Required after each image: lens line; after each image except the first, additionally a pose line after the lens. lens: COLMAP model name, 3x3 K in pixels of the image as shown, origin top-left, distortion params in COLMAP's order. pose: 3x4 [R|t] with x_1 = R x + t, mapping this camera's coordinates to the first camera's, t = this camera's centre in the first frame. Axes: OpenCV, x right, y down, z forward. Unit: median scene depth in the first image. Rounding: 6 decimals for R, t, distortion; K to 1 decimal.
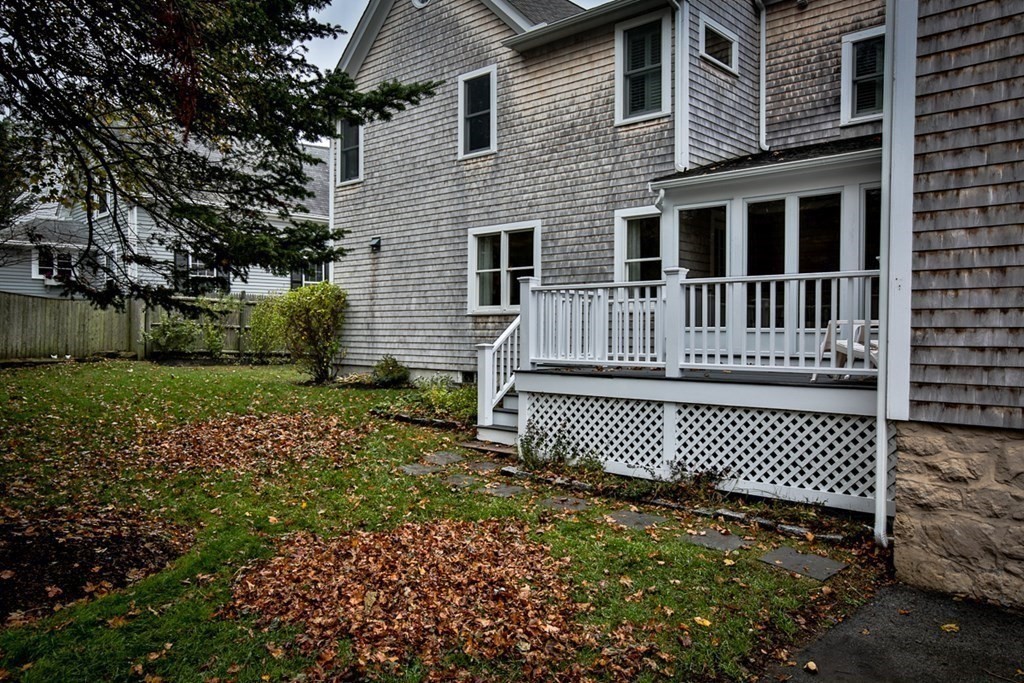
lens RADIAL K [[746.1, 0, 513.3], [0, 746.1, 337.8], [0, 0, 1]] dist [0.043848, 0.000558]
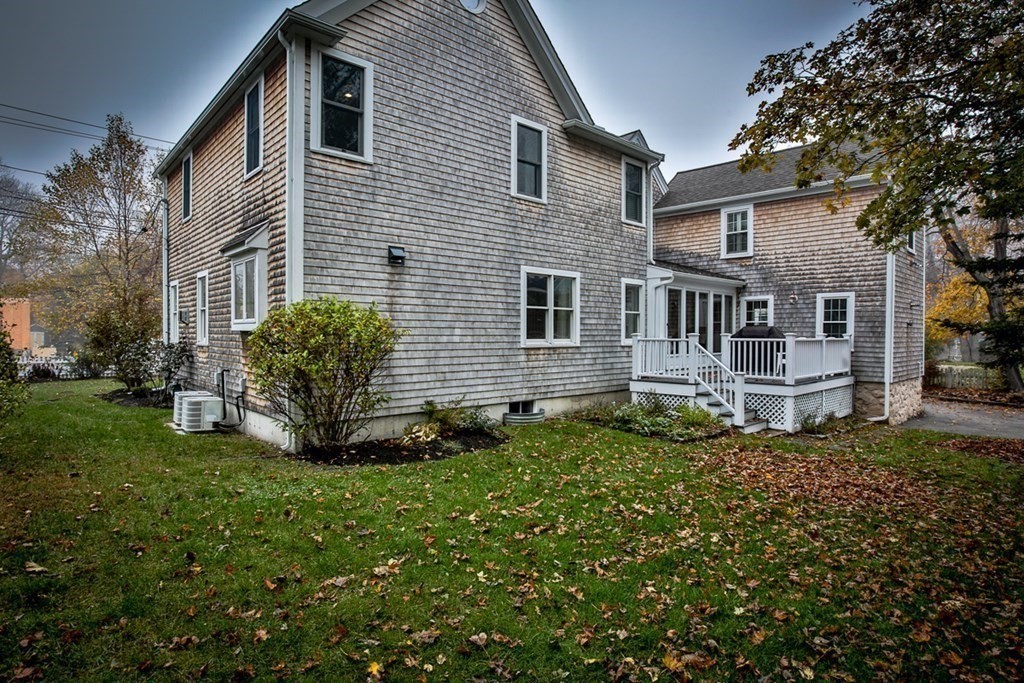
lens RADIAL K [[542.1, 0, 513.3], [0, 542.1, 340.3], [0, 0, 1]] dist [-0.003689, -0.000051]
pose [[0.095858, -0.020069, 0.995193, -0.817058], [0.000688, 0.999798, 0.020096, -0.056055], [-0.995395, -0.001242, 0.095852, 0.932944]]
